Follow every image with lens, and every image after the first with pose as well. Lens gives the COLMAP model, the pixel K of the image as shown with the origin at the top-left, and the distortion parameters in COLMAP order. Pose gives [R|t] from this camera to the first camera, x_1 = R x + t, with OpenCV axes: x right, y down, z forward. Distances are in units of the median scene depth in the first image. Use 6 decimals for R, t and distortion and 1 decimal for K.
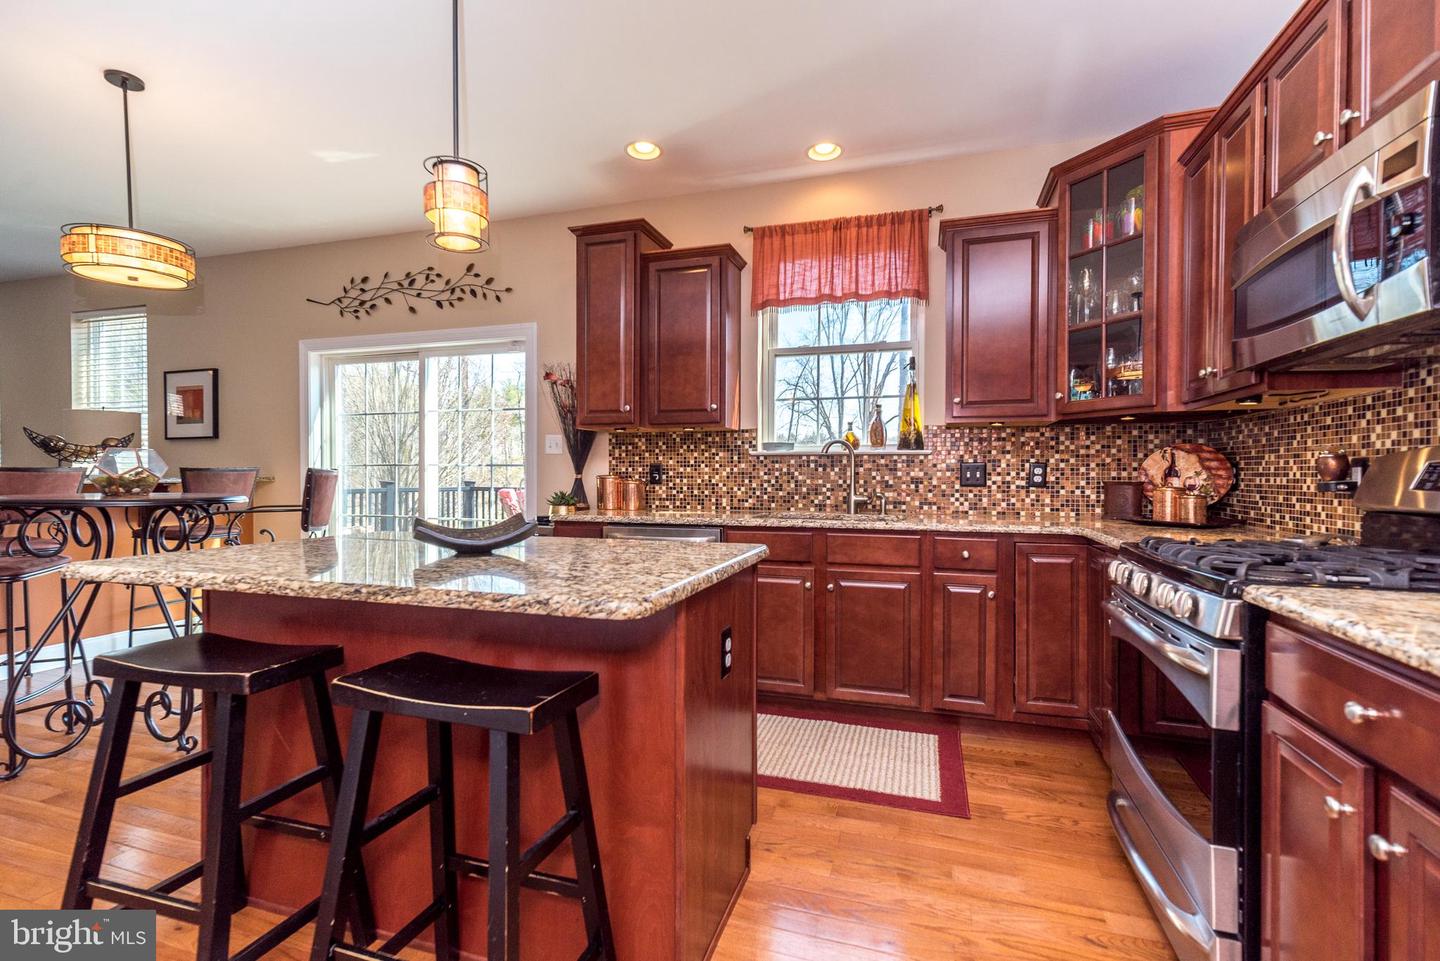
lens RADIAL K [[633.5, 0, 716.6], [0, 633.5, 483.3], [0, 0, 1]] dist [0.006713, 0.000739]
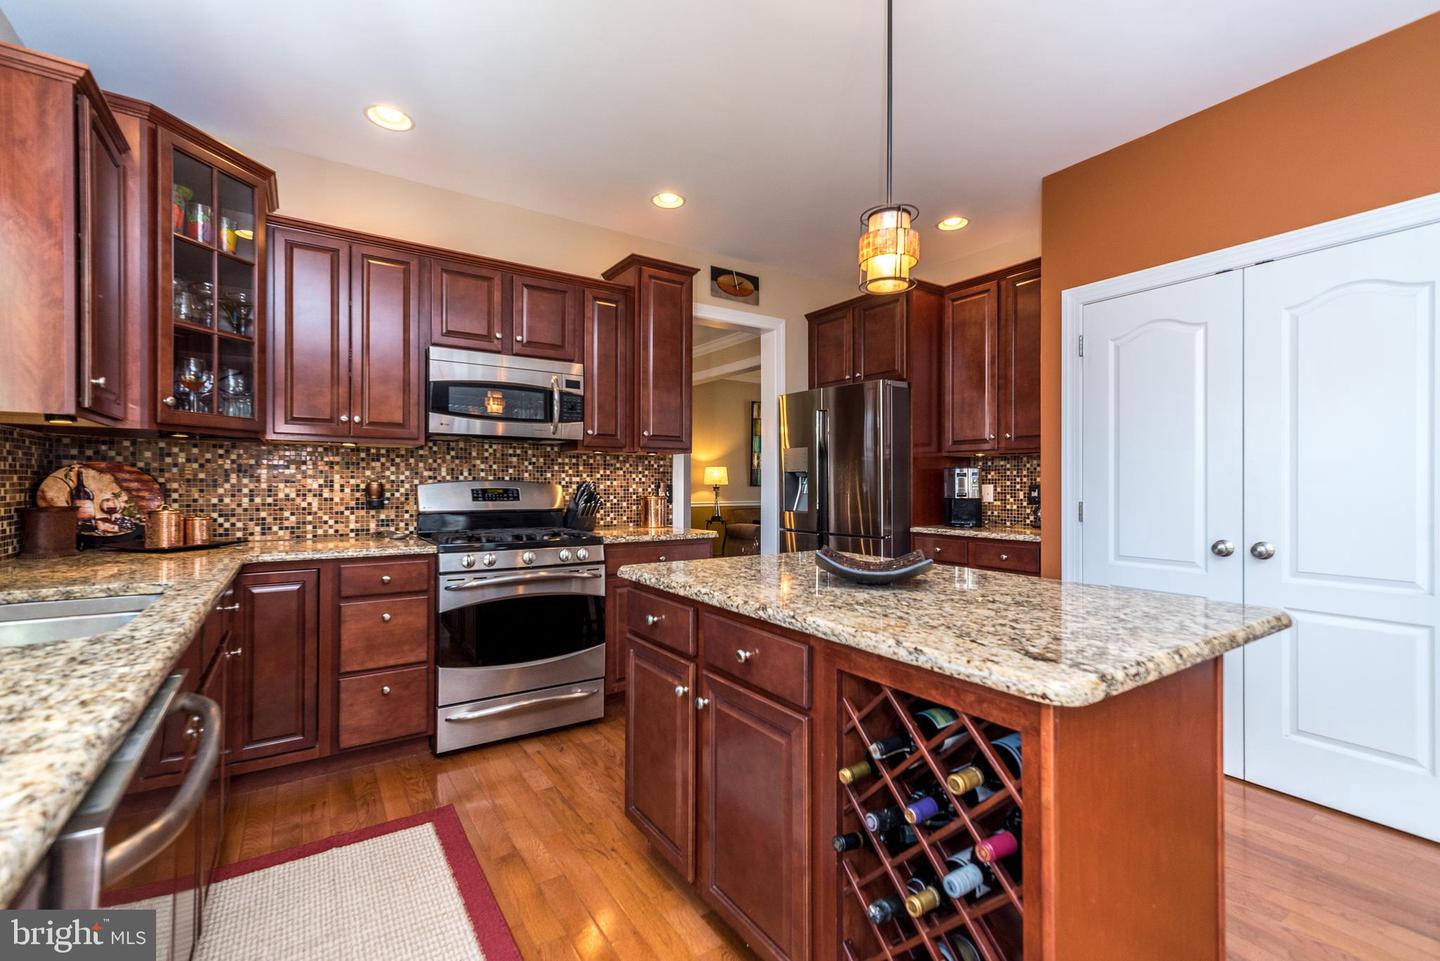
lens RADIAL K [[633.5, 0, 726.2], [0, 633.5, 482.6], [0, 0, 1]] dist [0.006713, 0.000739]
pose [[-0.792253, -0.000716, 0.610192, -0.402060], [0.004990, 0.999958, 0.007652, -0.028638], [-0.610172, 0.009107, -0.792217, 0.948584]]
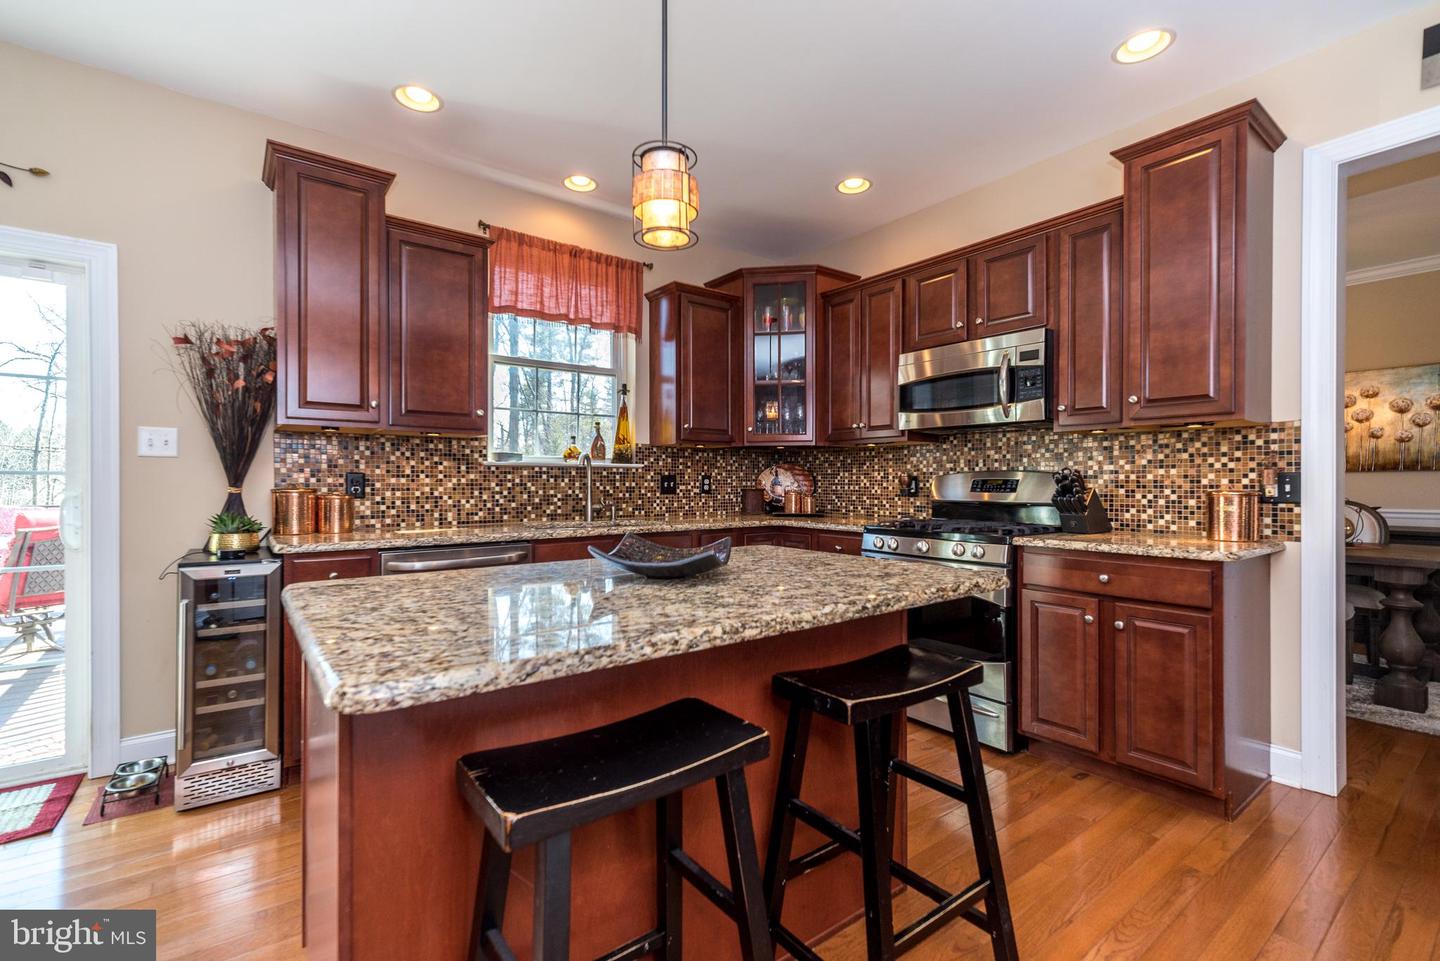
lens RADIAL K [[633.5, 0, 688.0], [0, 633.5, 488.5], [0, 0, 1]] dist [0.006713, 0.000739]
pose [[0.594617, -0.012569, 0.803911, -0.544158], [0.012953, 0.999898, 0.006053, -0.012030], [-0.803905, 0.006814, 0.594719, 0.207411]]
